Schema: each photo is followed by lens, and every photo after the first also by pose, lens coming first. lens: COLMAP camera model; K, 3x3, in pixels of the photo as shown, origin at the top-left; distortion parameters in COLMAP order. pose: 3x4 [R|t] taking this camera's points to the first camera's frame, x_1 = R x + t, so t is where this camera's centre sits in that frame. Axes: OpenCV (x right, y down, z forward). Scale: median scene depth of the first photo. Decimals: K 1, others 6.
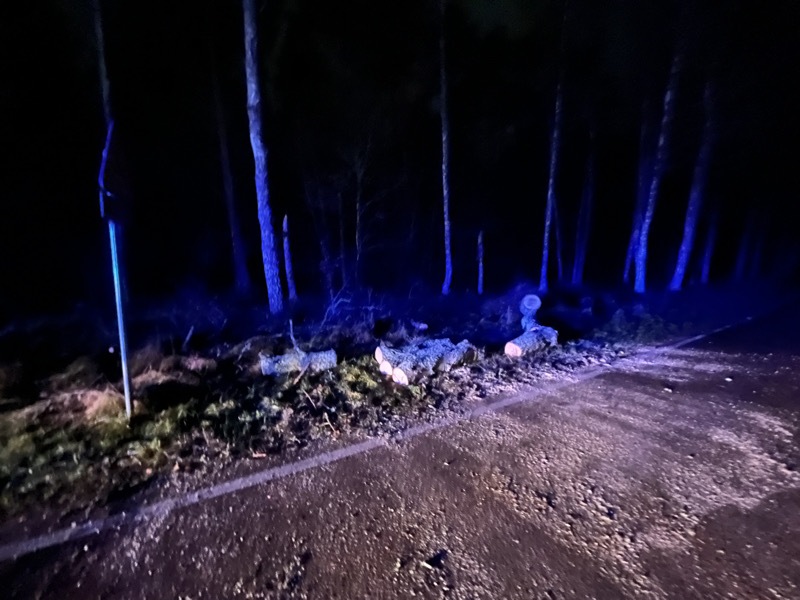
lens RADIAL K [[320.3, 0, 398.6], [0, 320.3, 300.8], [0, 0, 1]] dist [0.001576, 0.000100]
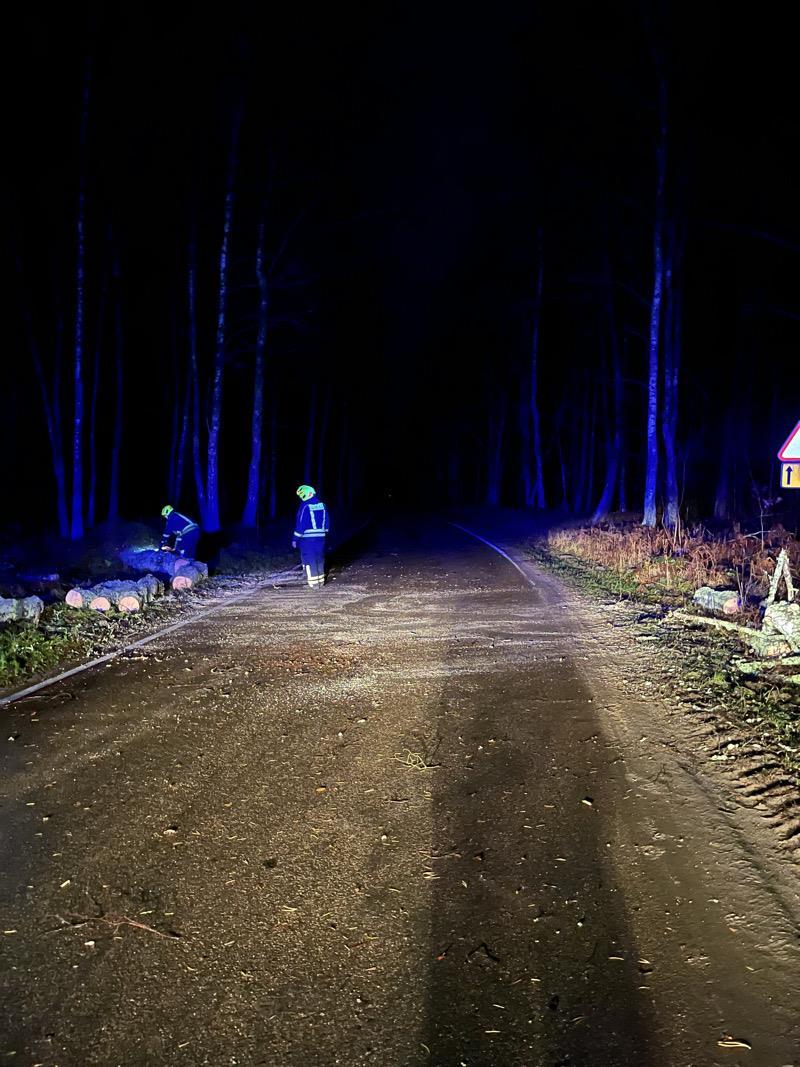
lens RADIAL K [[808.9, 0, 397.0], [0, 808.9, 537.1], [0, 0, 1]] dist [0.001571, 0.000431]
pose [[0.588608, -0.054485, 0.806580, -0.428410], [0.096718, 0.995306, -0.003346, 0.029858], [-0.802612, 0.079980, 0.591115, -0.341558]]
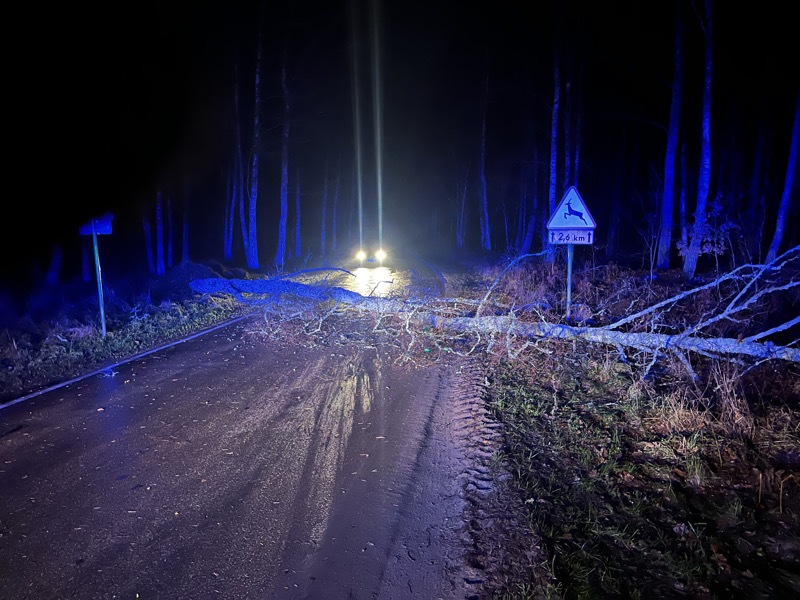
lens RADIAL K [[606.5, 0, 401.9], [0, 606.5, 298.2], [0, 0, 1]] dist [0.001571, 0.000431]
pose [[0.585724, -0.097741, 0.804595, -0.525554], [0.106404, 0.993383, 0.043216, 0.033899], [-0.803496, 0.060300, 0.592249, -0.491240]]
